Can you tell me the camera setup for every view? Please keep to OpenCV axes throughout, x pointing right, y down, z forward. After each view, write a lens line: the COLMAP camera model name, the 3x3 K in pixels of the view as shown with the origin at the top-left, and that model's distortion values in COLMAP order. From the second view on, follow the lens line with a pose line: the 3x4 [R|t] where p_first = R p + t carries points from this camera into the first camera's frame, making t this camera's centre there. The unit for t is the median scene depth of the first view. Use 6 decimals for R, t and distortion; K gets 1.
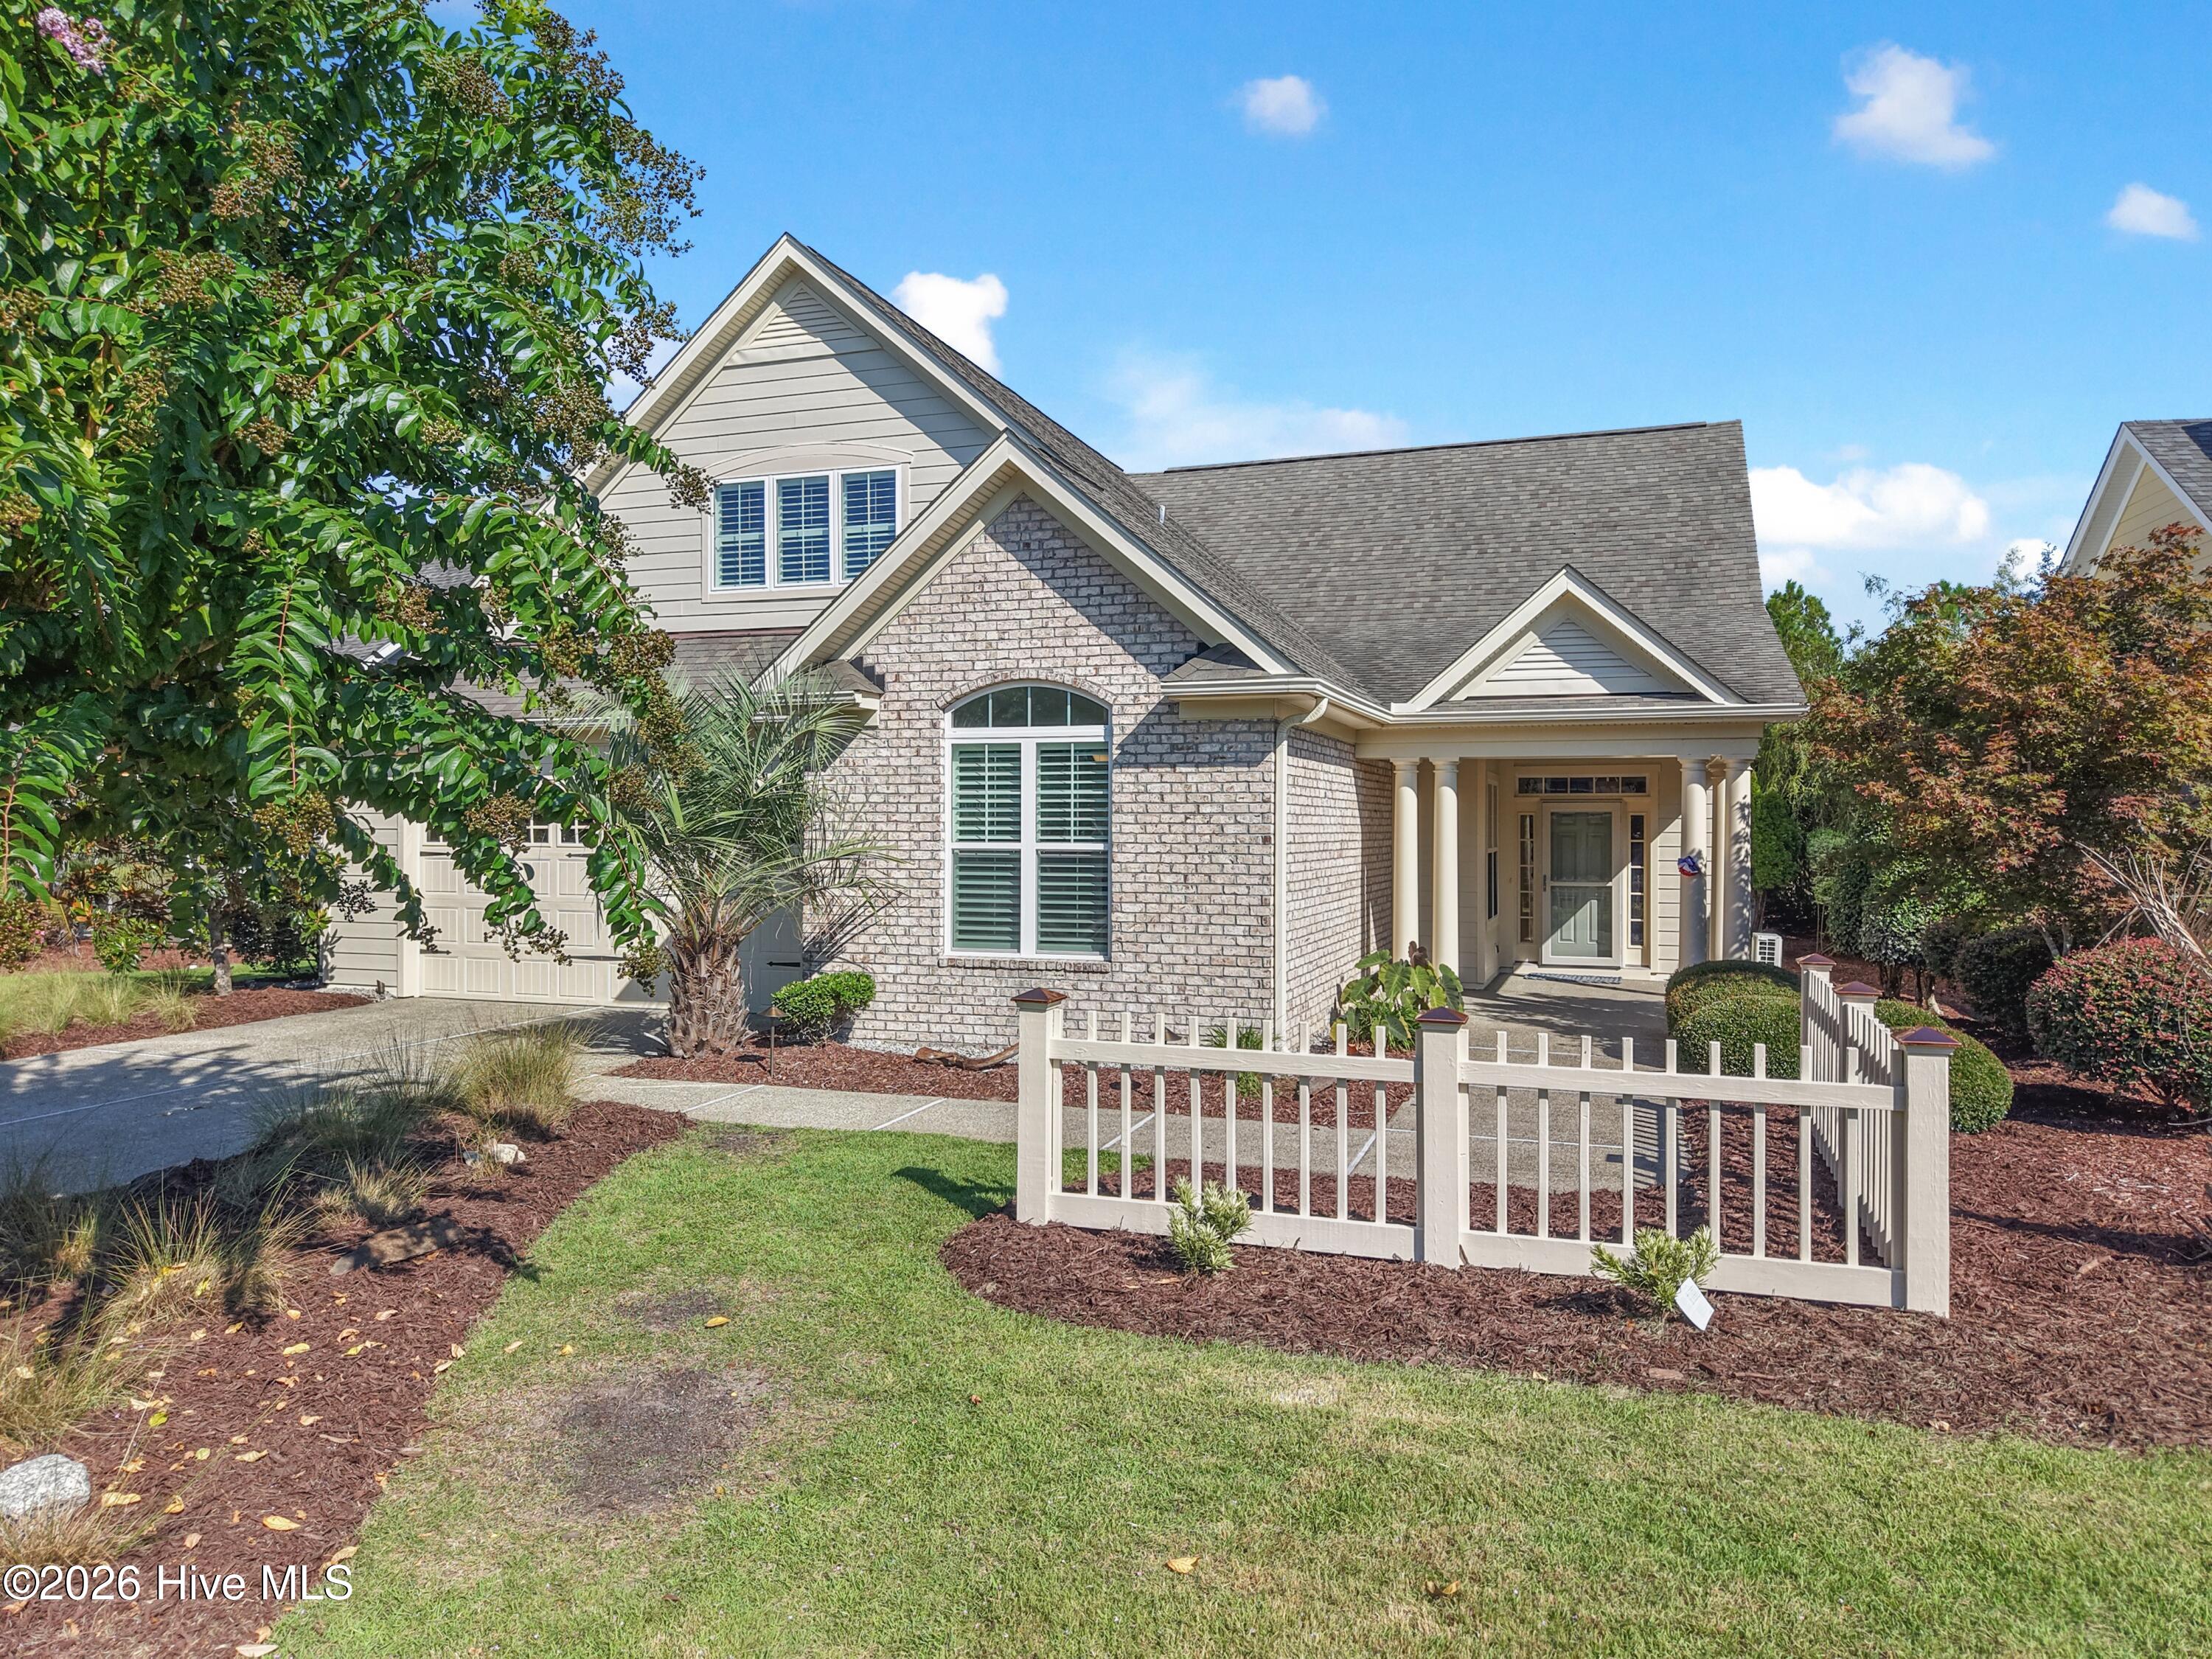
lens RADIAL K [[1503.7, 0, 1096.8], [0, 1503.7, 828.3], [0, 0, 1]] dist [0.041462, -0.057555]
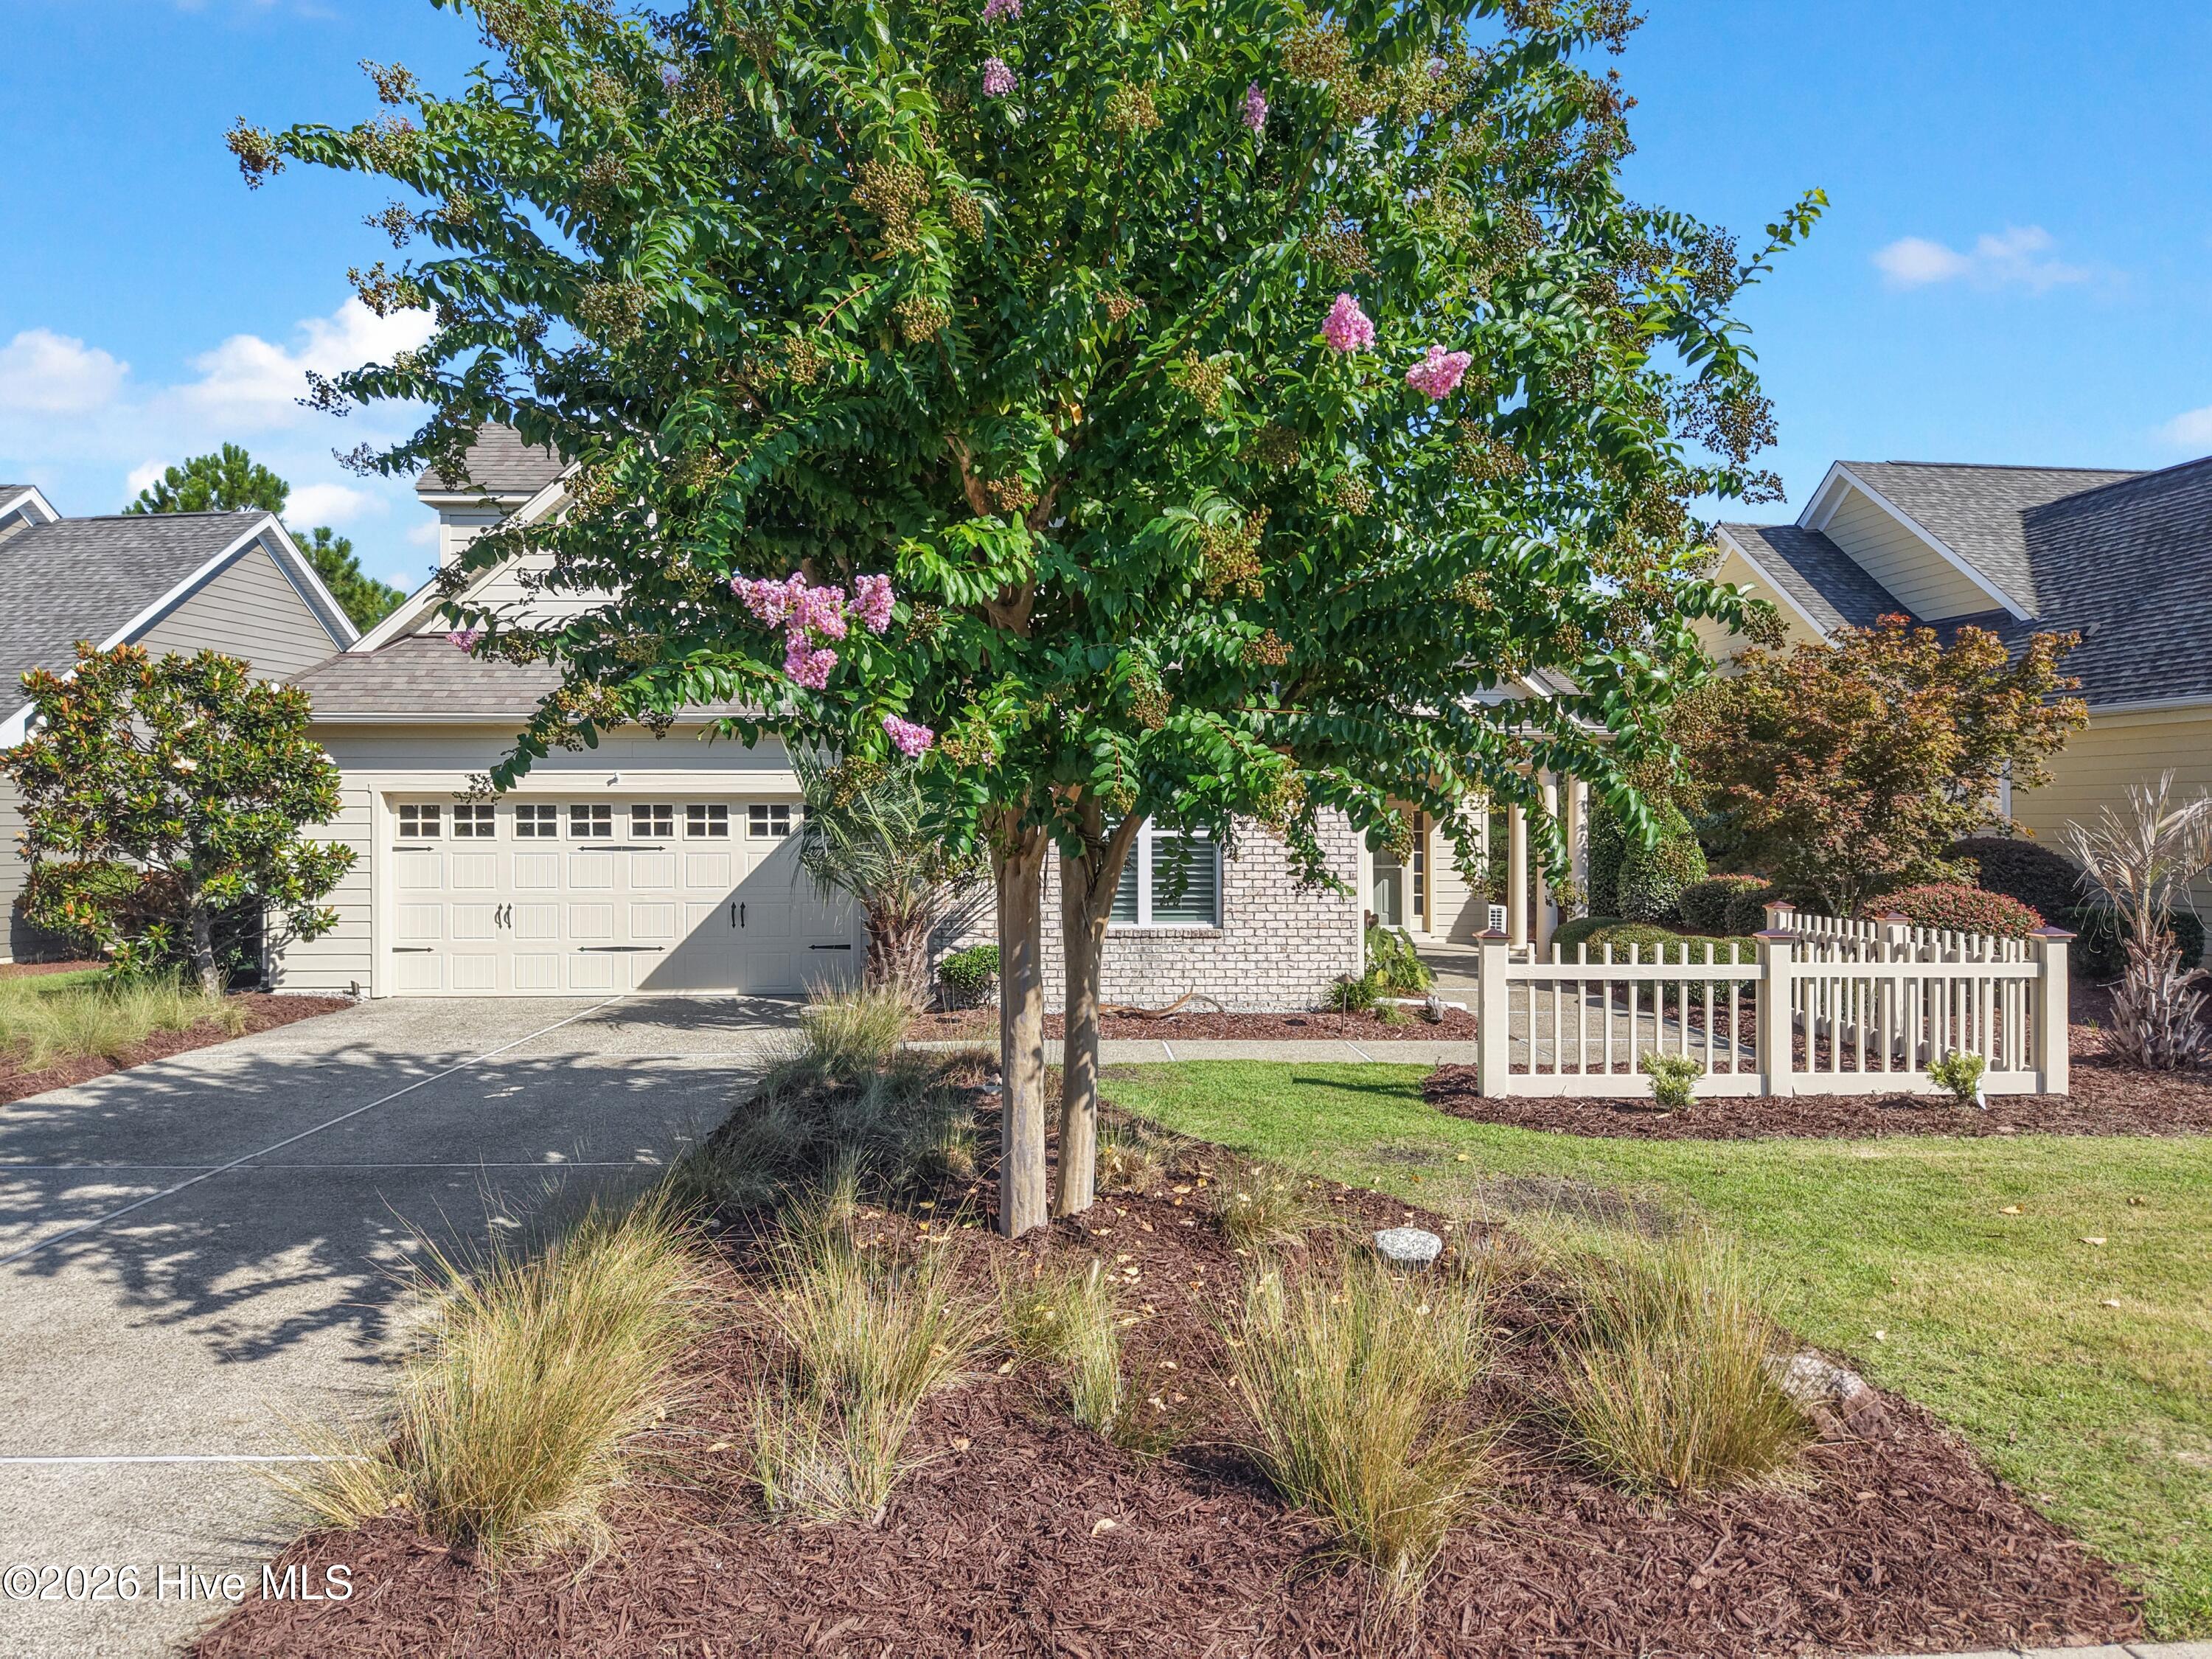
lens RADIAL K [[1497.8, 0, 1106.0], [0, 1497.8, 829.5], [0, 0, 1]] dist [-0.002021, 0.000876]
pose [[0.931958, -0.003757, 0.362546, -0.516450], [0.003942, 0.999992, 0.000229, 0.008385], [-0.362544, 0.001216, 0.931966, -0.090553]]
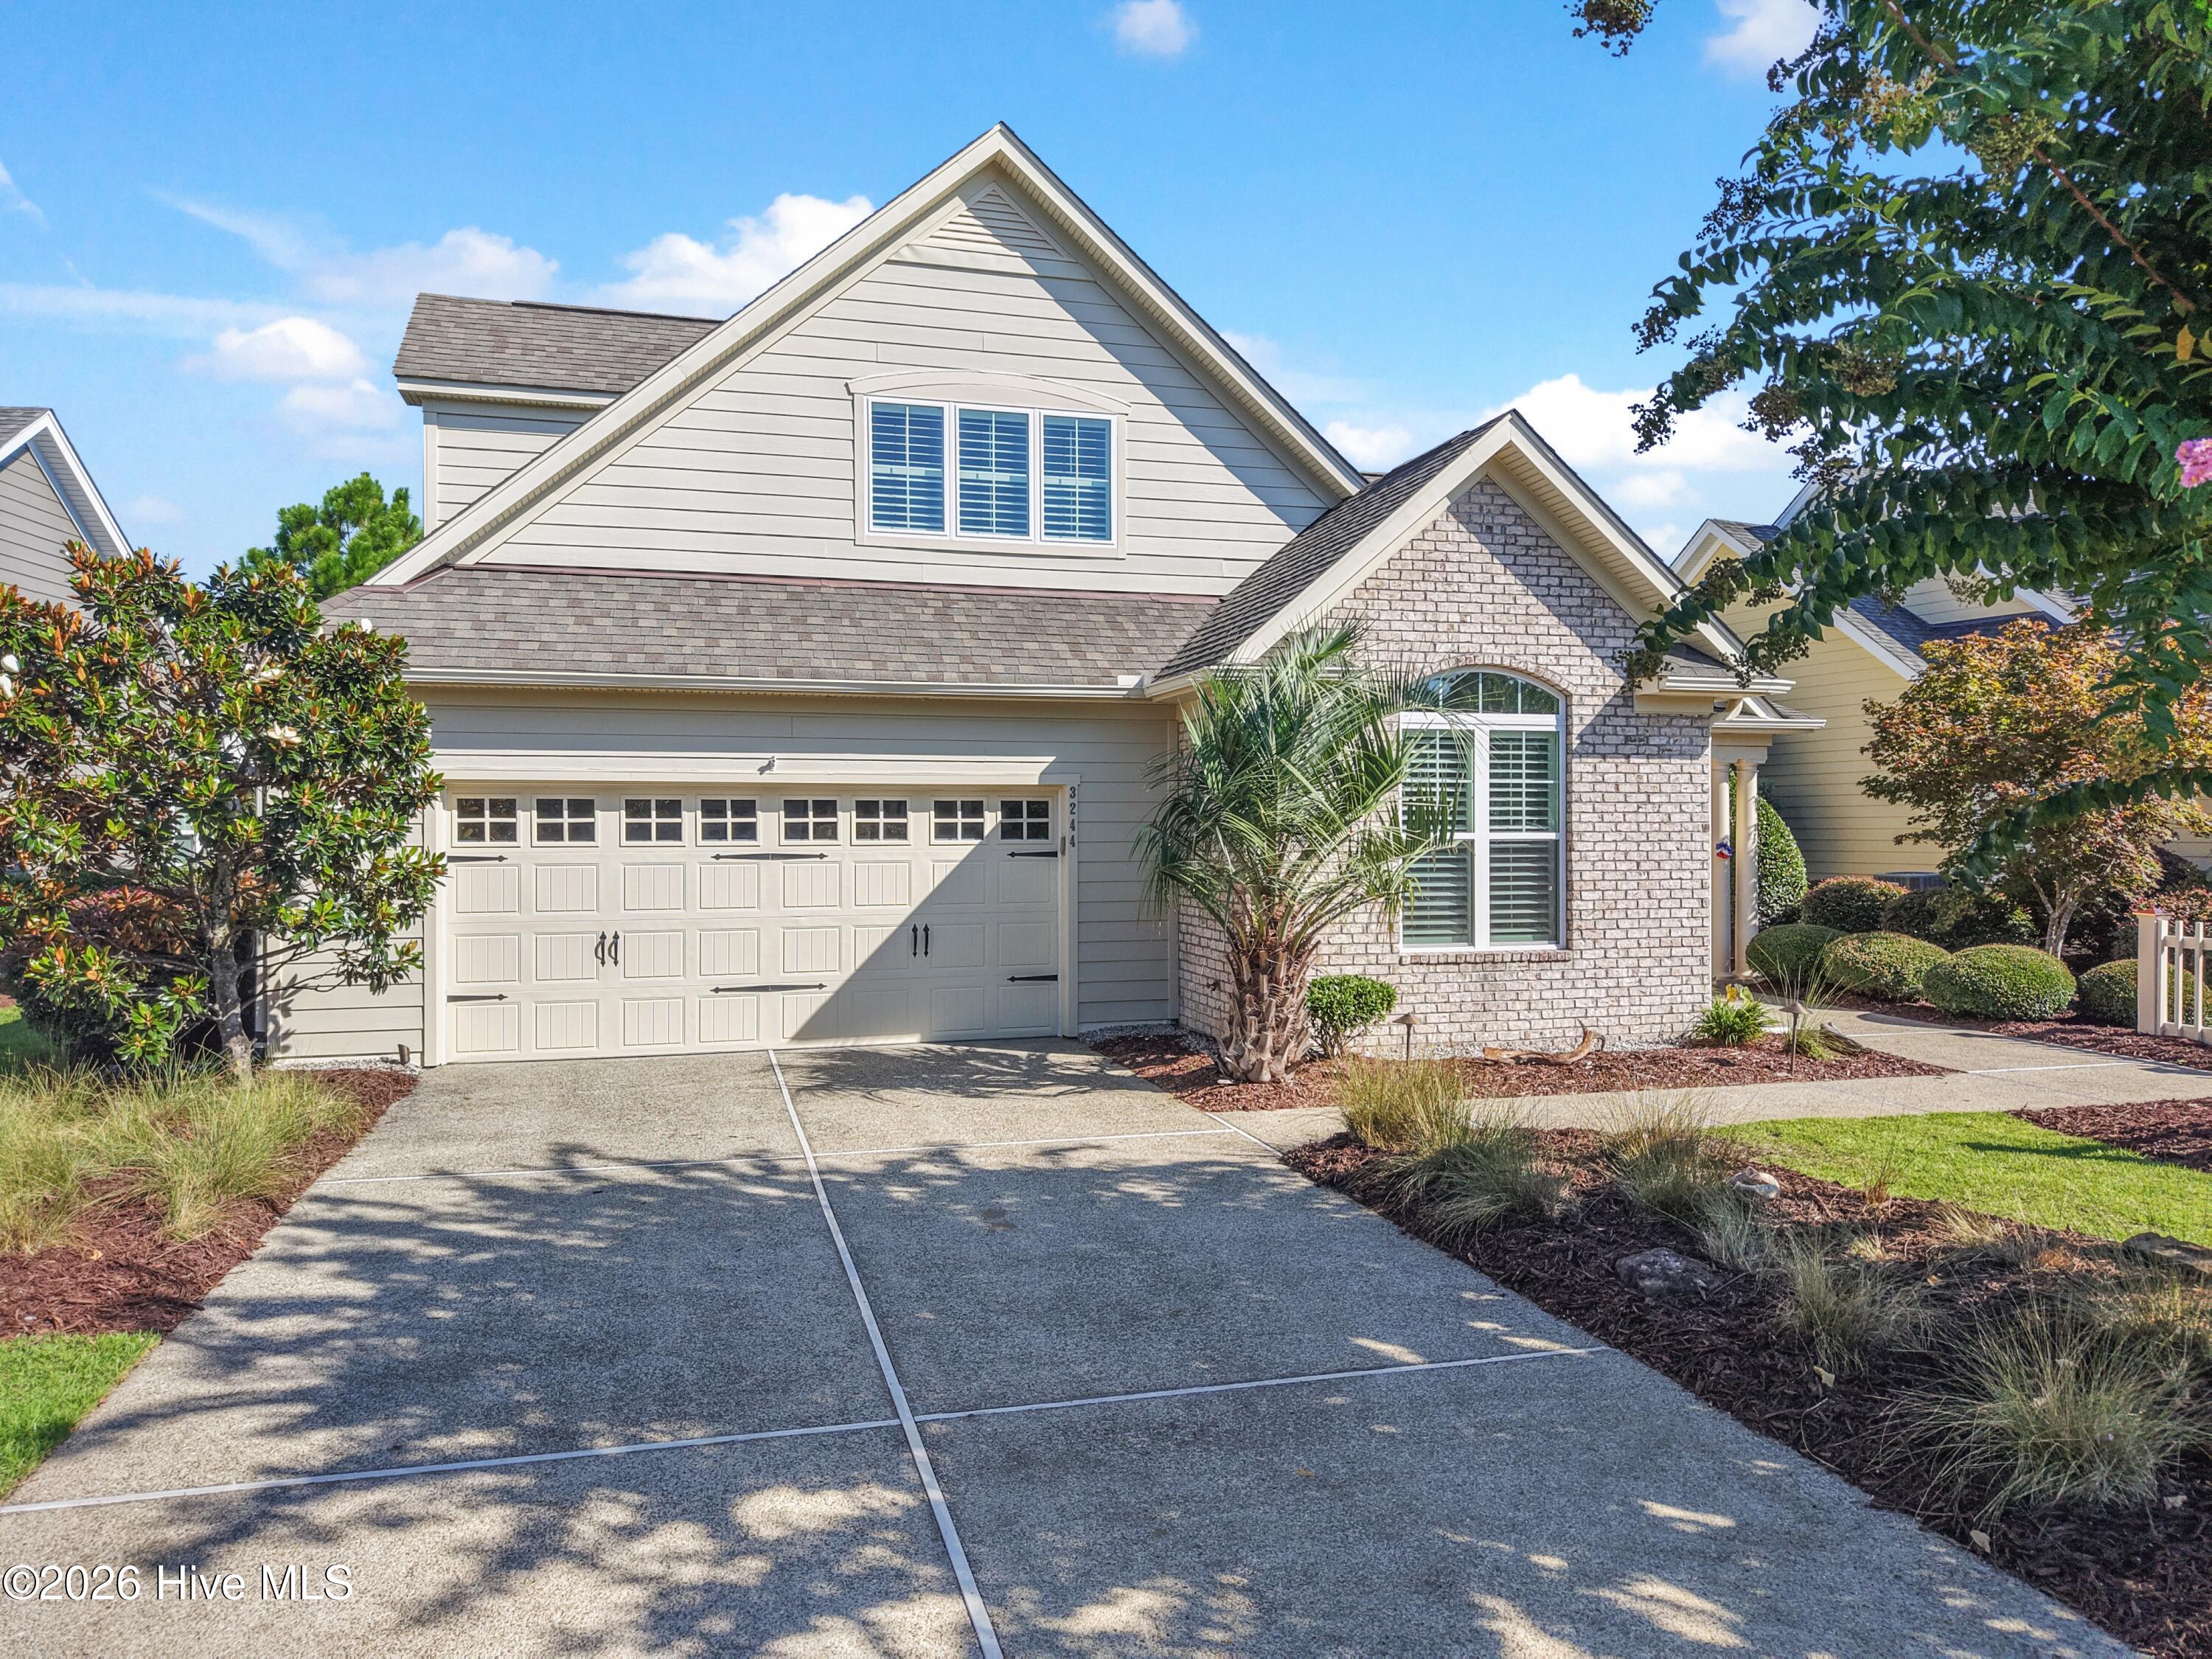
lens RADIAL K [[1503.7, 0, 1096.8], [0, 1503.7, 828.3], [0, 0, 1]] dist [0.041462, -0.057555]
pose [[0.827594, -0.004324, 0.561311, -0.824942], [0.004799, 0.999988, 0.000627, 0.005192], [-0.561307, 0.002175, 0.827605, 0.339796]]
